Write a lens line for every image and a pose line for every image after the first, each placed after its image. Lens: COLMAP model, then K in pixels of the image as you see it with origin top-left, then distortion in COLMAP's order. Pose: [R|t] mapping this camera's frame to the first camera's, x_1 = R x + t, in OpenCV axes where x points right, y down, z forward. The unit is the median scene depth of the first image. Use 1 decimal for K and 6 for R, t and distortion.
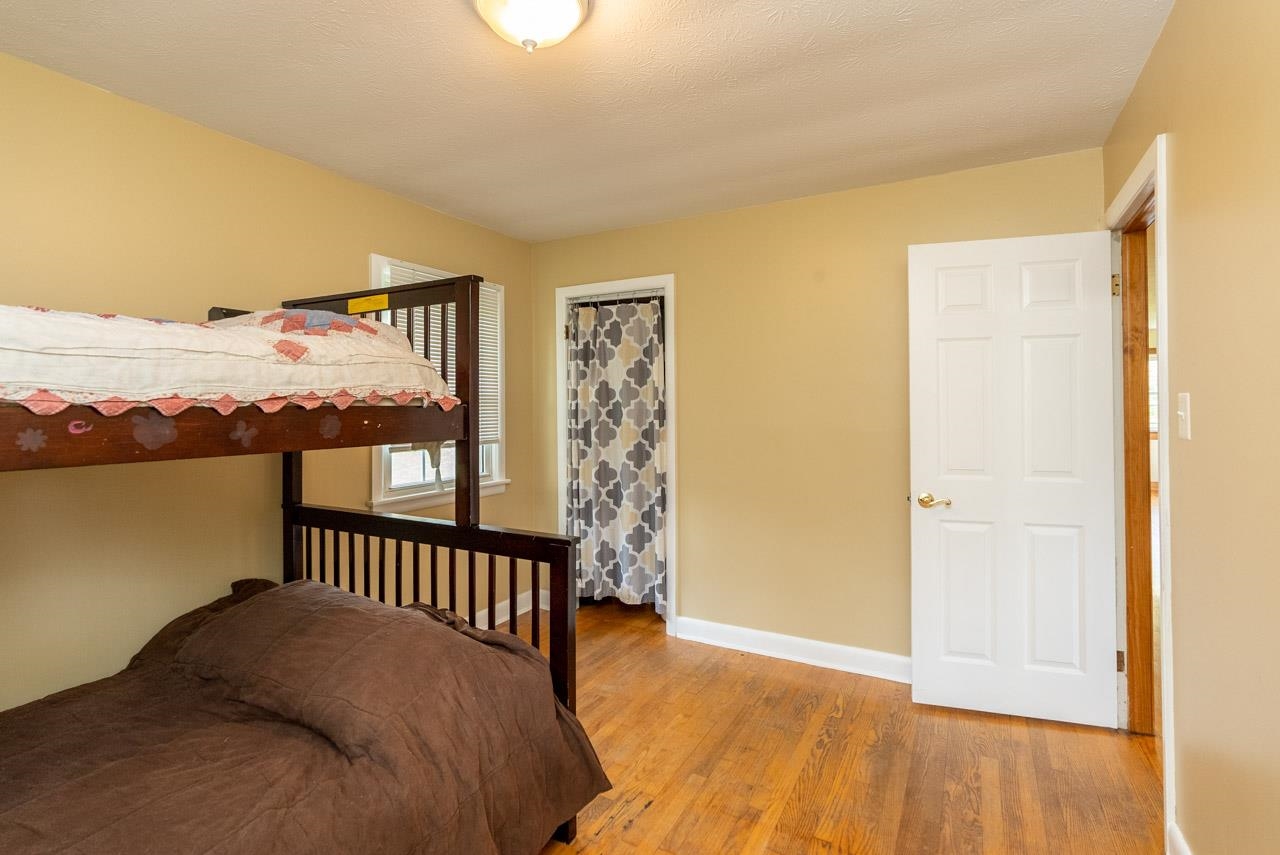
lens RADIAL K [[596.2, 0, 639.3], [0, 596.2, 400.4], [0, 0, 1]] dist [-0.001078, 0.000393]
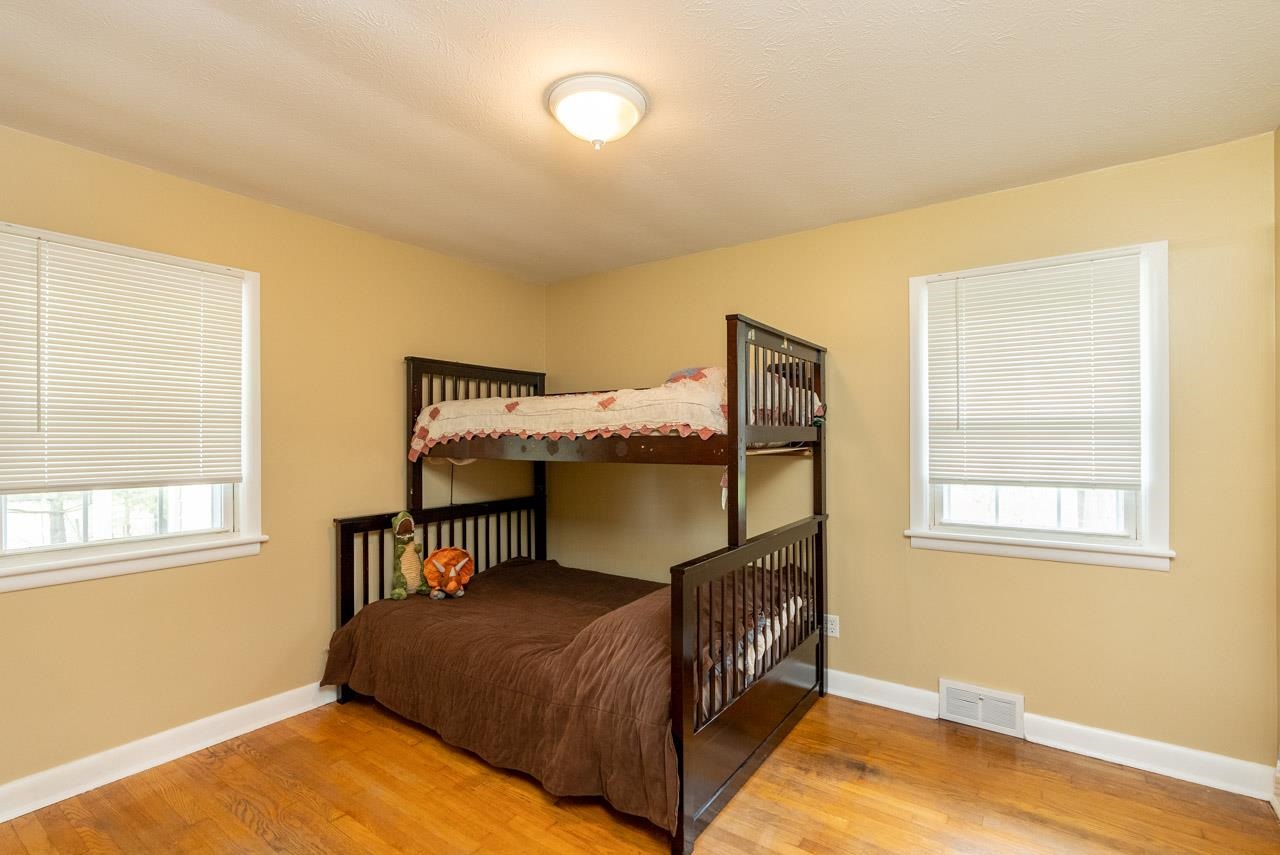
lens RADIAL K [[589.4, 0, 652.3], [0, 589.4, 434.9], [0, 0, 1]] dist [0.000096, 0.000099]
pose [[-0.087316, 0.001588, -0.996179, 1.016256], [0.015336, 0.999882, 0.000250, 0.007784], [0.996063, -0.015255, -0.087330, 1.202156]]
